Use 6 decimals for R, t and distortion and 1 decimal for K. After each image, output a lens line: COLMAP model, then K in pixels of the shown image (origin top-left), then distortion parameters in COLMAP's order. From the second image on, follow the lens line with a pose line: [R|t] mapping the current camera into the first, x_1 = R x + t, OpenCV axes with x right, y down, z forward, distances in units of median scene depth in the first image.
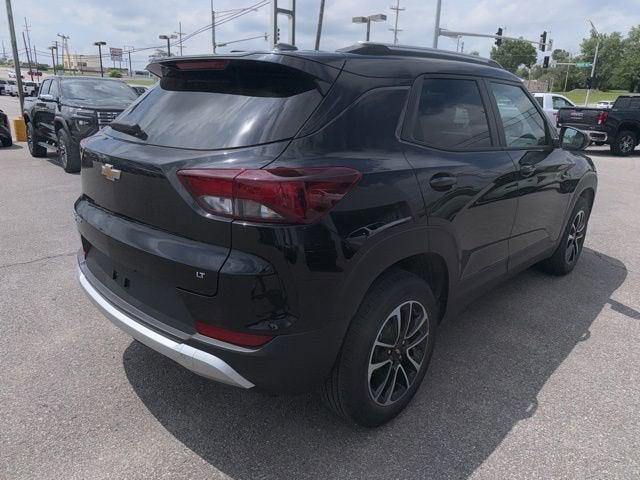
lens RADIAL K [[451.3, 0, 331.8], [0, 451.3, 237.9], [0, 0, 1]] dist [0.004676, -0.007849]
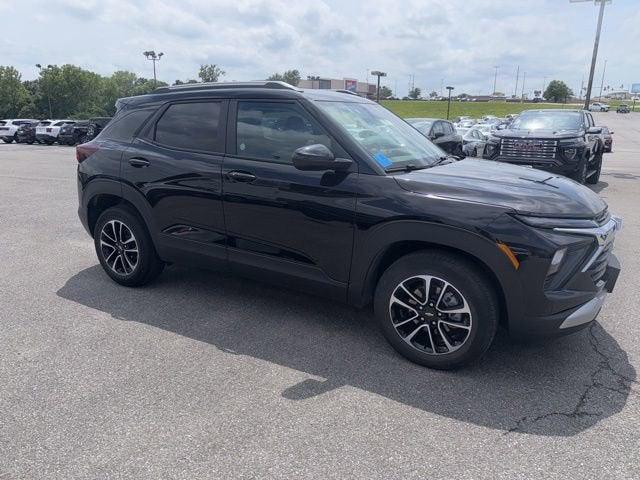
lens RADIAL K [[451.3, 0, 331.8], [0, 451.3, 237.9], [0, 0, 1]] dist [0.004676, -0.007849]
pose [[0.247236, 0.217649, -0.944195, 1.958722], [-0.287357, 0.947078, 0.143069, -0.287974], [0.925365, 0.235949, 0.296694, 1.132733]]
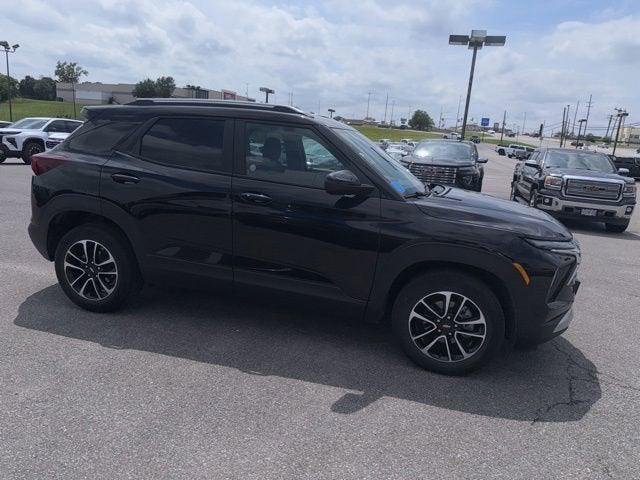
lens RADIAL K [[446.0, 0, 331.3], [0, 446.0, 252.0], [0, 0, 1]] dist [0.030589, -0.039141]
pose [[0.488887, 0.213265, -0.845877, 1.848574], [-0.309812, 0.948892, 0.060177, -0.184134], [0.815479, 0.232643, 0.529973, 0.743153]]
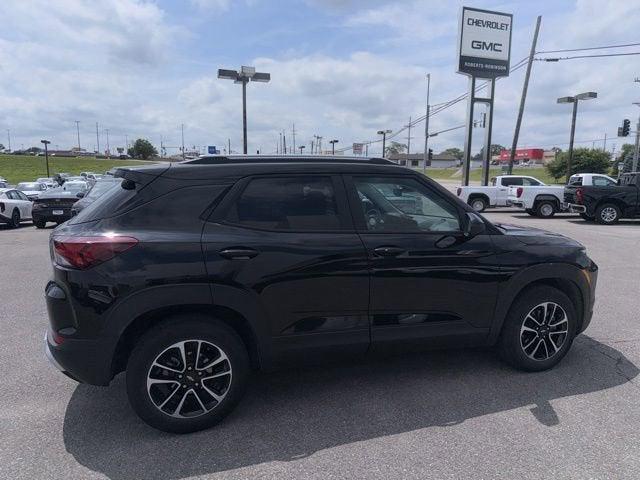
lens RADIAL K [[450.1, 0, 332.8], [0, 450.1, 257.3], [0, 0, 1]] dist [0.005597, -0.007749]
pose [[0.888609, 0.052870, -0.455607, 0.998997], [-0.113828, 0.987679, -0.107394, -0.004610], [0.444316, 0.147292, 0.883679, -0.033877]]
